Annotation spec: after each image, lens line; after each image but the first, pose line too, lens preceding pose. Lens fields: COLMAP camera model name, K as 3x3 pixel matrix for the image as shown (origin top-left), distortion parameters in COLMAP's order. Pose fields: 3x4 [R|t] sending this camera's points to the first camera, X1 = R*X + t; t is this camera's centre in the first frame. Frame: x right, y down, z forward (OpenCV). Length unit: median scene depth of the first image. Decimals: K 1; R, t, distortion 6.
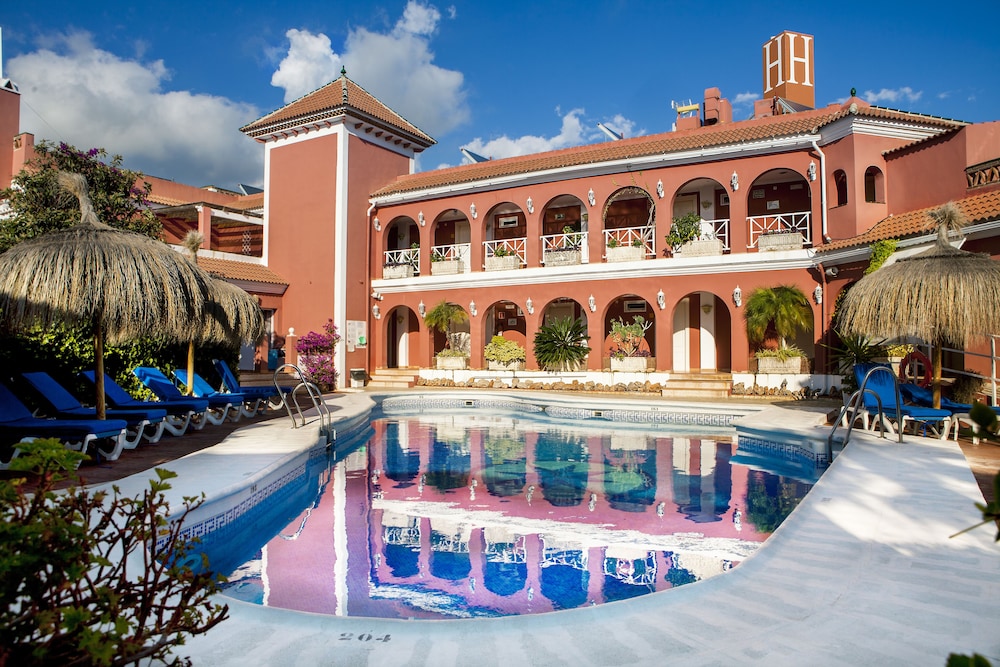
lens RADIAL K [[676.9, 0, 500.0], [0, 676.9, 333.5], [0, 0, 1]] dist [-0.032931, 0.021850]
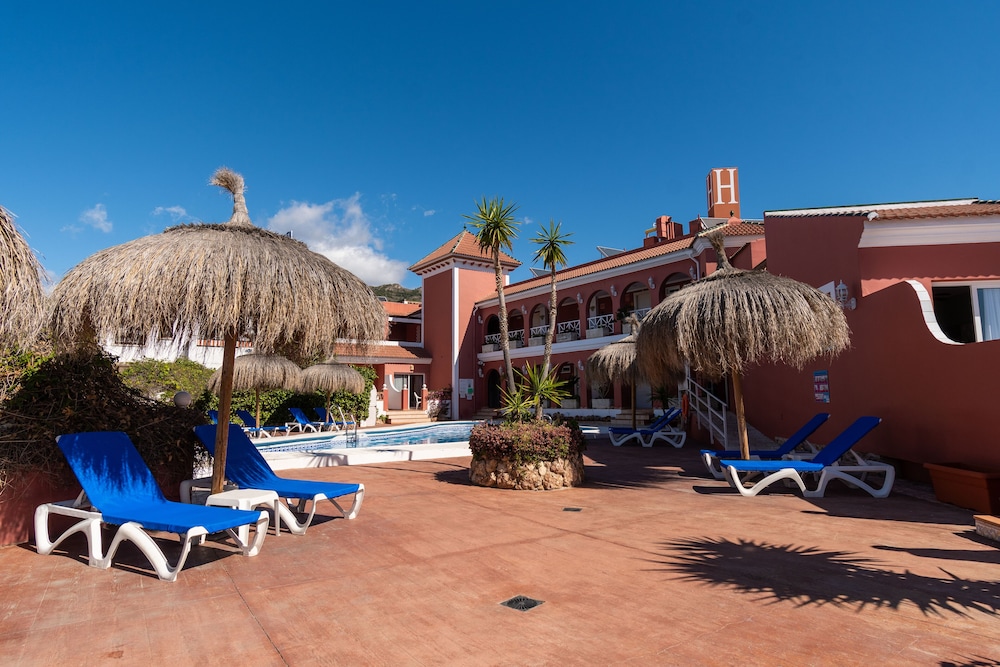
lens RADIAL K [[676.9, 0, 500.0], [0, 676.9, 333.5], [0, 0, 1]] dist [-0.032931, 0.021850]
pose [[0.896471, -0.058451, -0.439231, 0.581489], [0.025731, 0.996456, -0.080088, 0.002414], [0.442355, 0.060495, 0.894797, -0.431243]]
